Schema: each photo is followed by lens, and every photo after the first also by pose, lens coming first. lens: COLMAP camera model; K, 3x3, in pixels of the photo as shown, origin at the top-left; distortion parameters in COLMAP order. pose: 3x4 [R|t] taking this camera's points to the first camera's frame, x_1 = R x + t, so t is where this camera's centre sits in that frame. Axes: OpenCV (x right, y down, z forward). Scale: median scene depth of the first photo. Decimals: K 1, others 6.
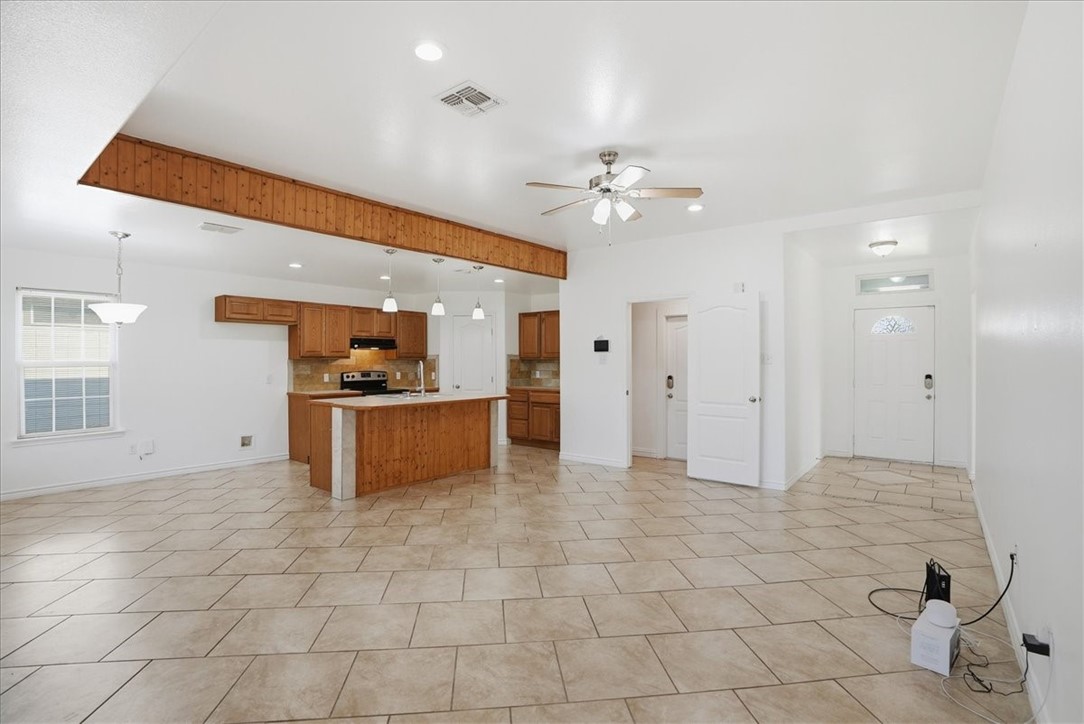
lens RADIAL K [[510.6, 0, 537.9], [0, 510.6, 360.5], [0, 0, 1]] dist [-0.061772, 0.022609]
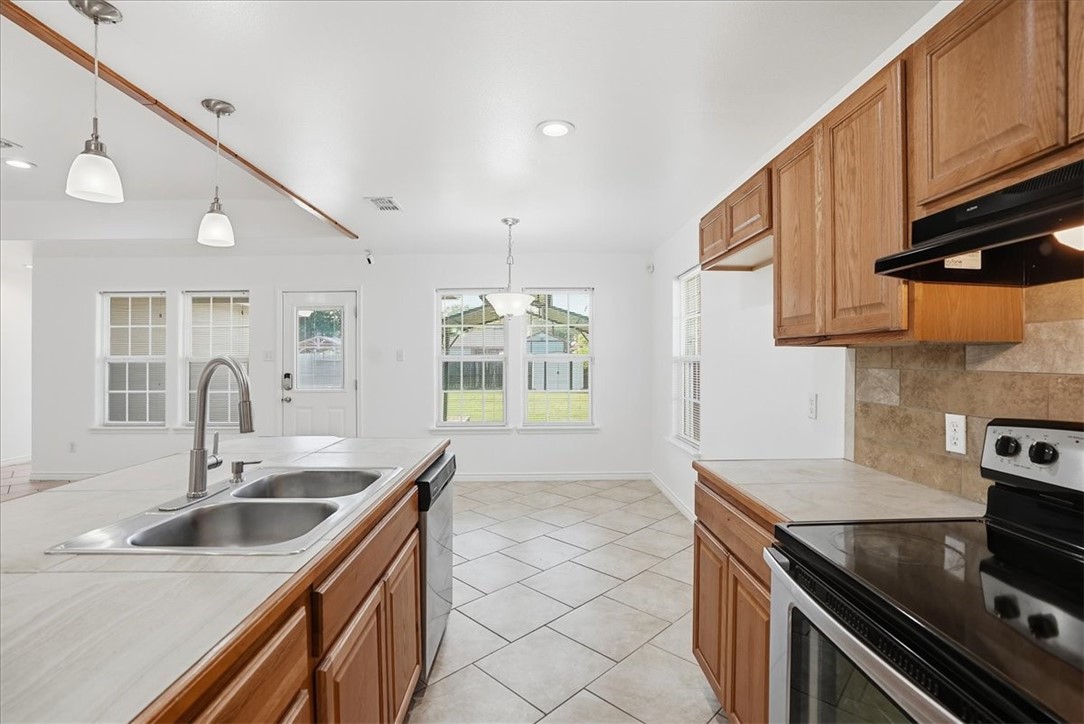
lens RADIAL K [[510.6, 0, 536.8], [0, 510.6, 355.7], [0, 0, 1]] dist [-0.061772, 0.022609]
pose [[-0.771281, 0.004727, -0.636477, -0.166966], [0.006411, 0.999979, -0.000343, 0.001308], [0.636462, -0.004345, -0.771296, 1.099625]]
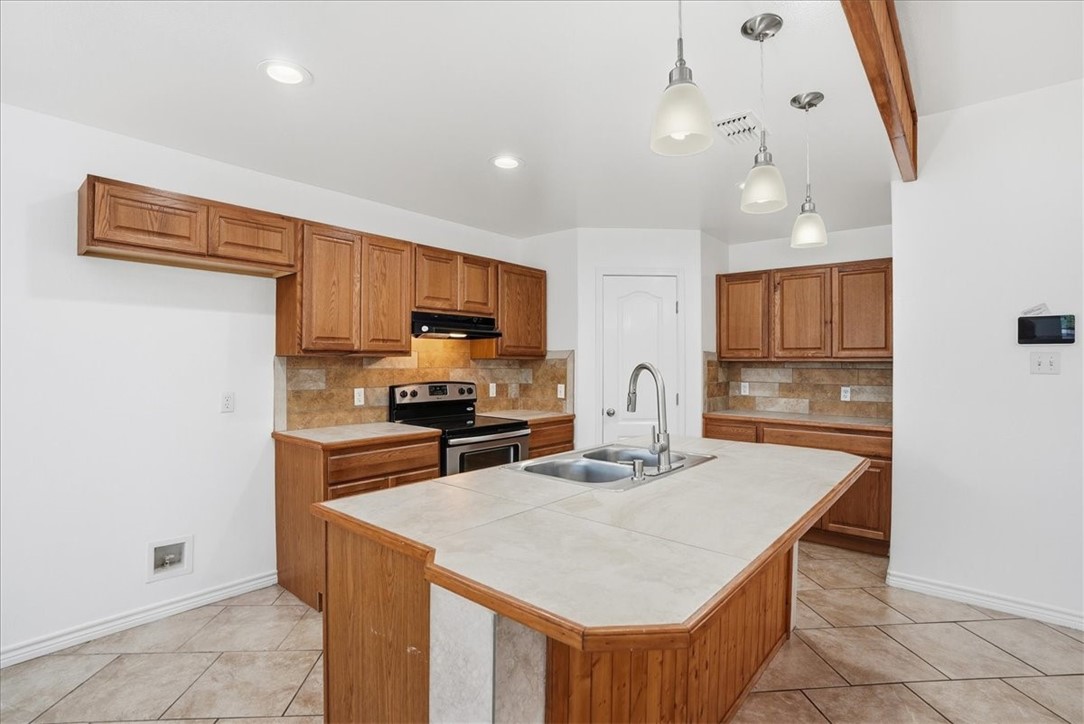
lens RADIAL K [[510.6, 0, 538.5], [0, 510.6, 363.2], [0, 0, 1]] dist [-0.061772, 0.022609]
pose [[0.999685, 0.008516, -0.023612, -0.255311], [-0.008499, 0.999964, 0.000834, 0.001507], [0.023618, -0.000633, 0.999721, 0.564643]]
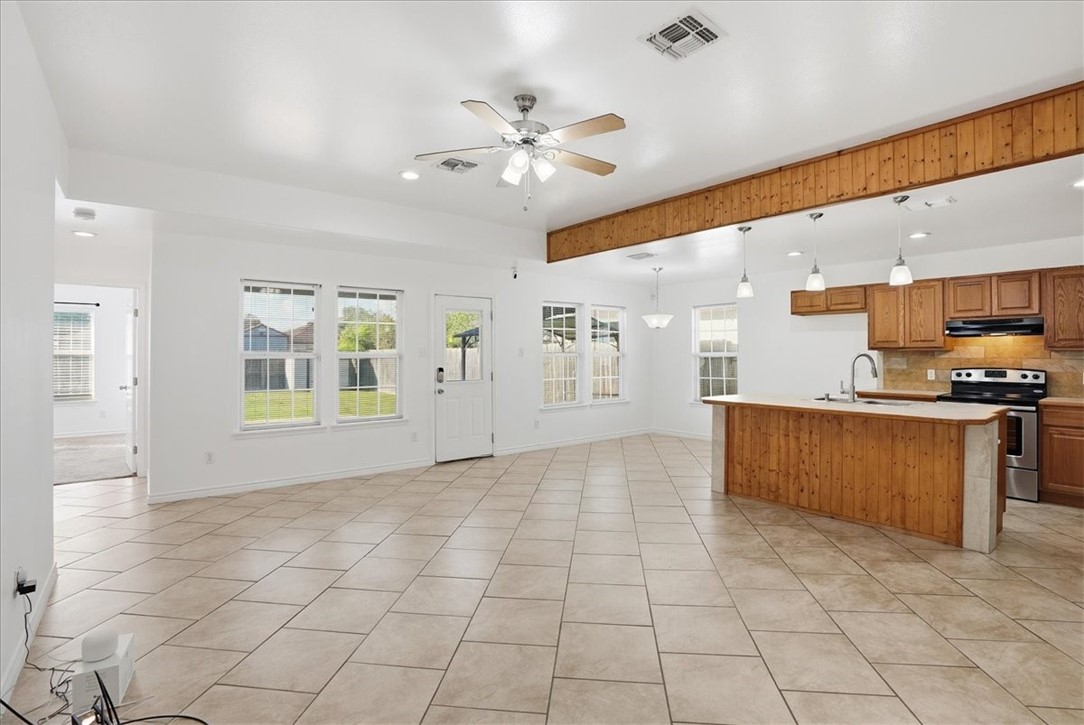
lens RADIAL K [[528.4, 0, 548.1], [0, 528.4, 356.0], [0, 0, 1]] dist [-0.036919, 0.007084]
pose [[-0.205689, 0.008891, -0.978577, 0.497272], [0.001760, 0.999960, 0.008715, -0.002312], [0.978616, 0.000070, -0.205697, 0.622046]]
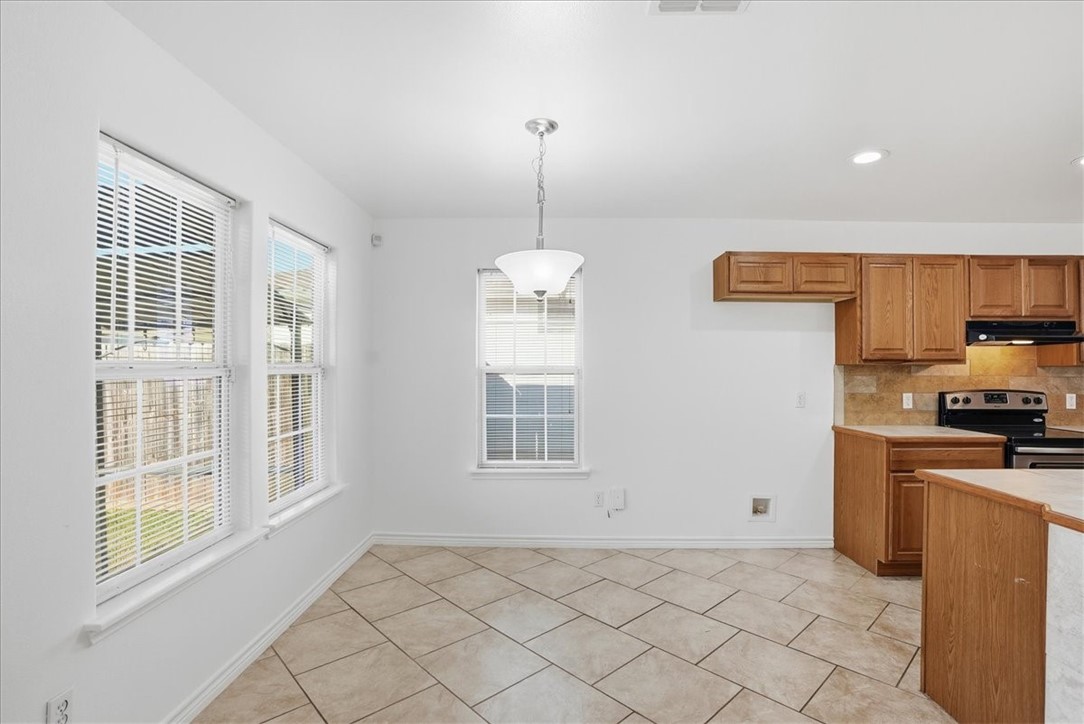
lens RADIAL K [[510.6, 0, 549.5], [0, 510.6, 363.4], [0, 0, 1]] dist [-0.061772, 0.022609]
pose [[0.616960, 0.000021, -0.786994, -0.257281], [-0.007521, 0.999954, -0.005870, 0.001645], [0.786958, 0.009540, 0.616932, 0.418853]]
